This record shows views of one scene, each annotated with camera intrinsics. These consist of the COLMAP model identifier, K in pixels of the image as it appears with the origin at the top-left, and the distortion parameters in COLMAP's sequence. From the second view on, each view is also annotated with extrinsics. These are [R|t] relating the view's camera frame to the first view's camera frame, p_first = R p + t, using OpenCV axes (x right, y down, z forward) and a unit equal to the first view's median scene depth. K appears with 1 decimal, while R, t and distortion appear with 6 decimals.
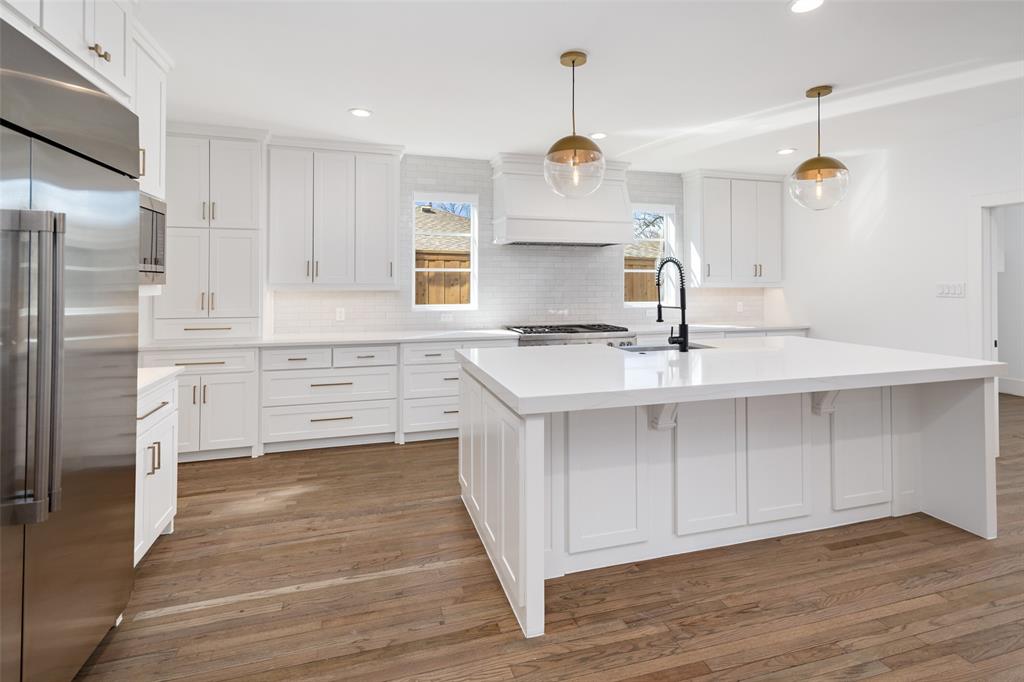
lens RADIAL K [[495.7, 0, 522.7], [0, 495.7, 281.2], [0, 0, 1]] dist [0.005590, -0.000600]
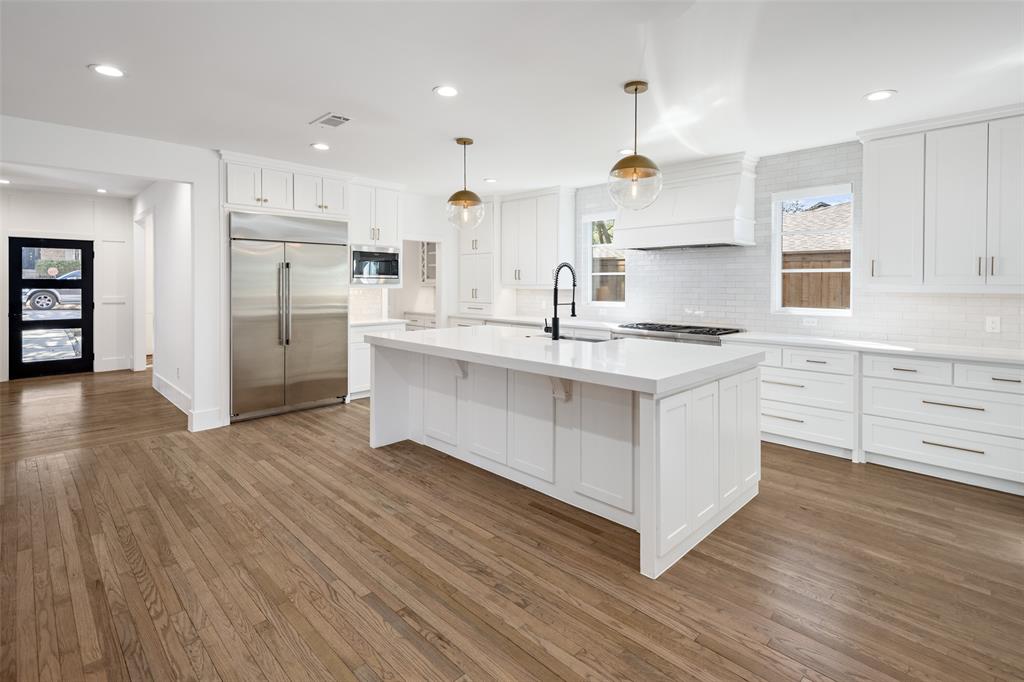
lens RADIAL K [[495.7, 0, 522.7], [0, 495.7, 281.2], [0, 0, 1]] dist [0.005590, -0.000600]
pose [[0.481013, -0.001604, -0.876712, 1.372494], [-0.000871, 0.999997, -0.002307, -0.001592], [0.876713, 0.001873, 0.481010, 0.329352]]
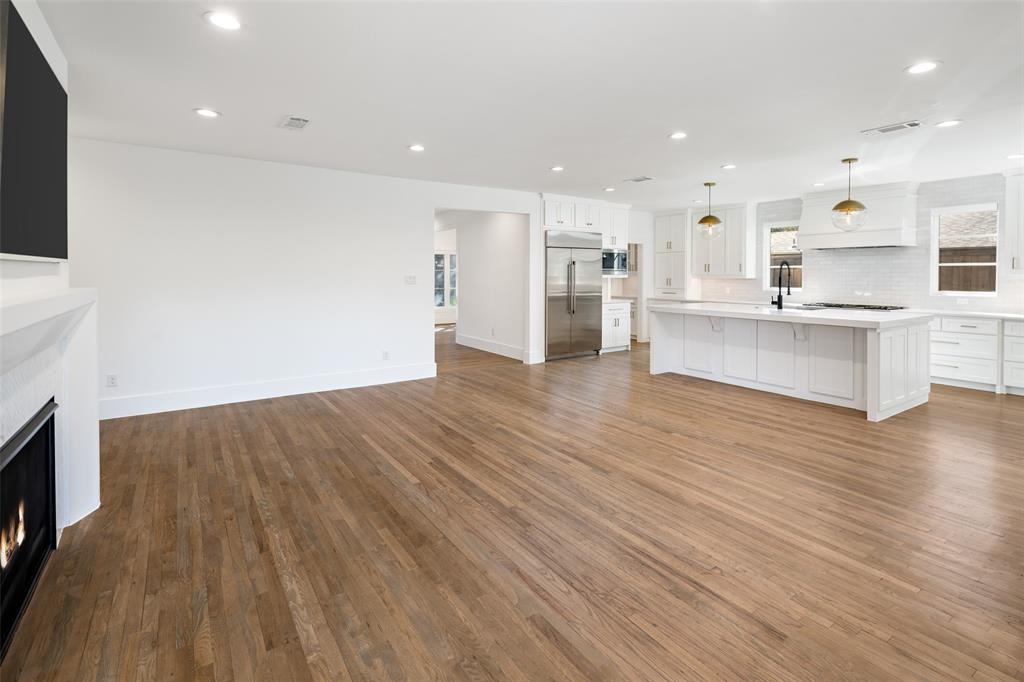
lens RADIAL K [[494.1, 0, 509.4], [0, 494.1, 277.0], [0, 0, 1]] dist [-0.001931, -0.001347]
pose [[0.291155, 0.006784, -0.956652, 1.906110], [0.002320, 0.999967, 0.007797, -0.005121], [0.956673, -0.004489, 0.291130, -0.620343]]
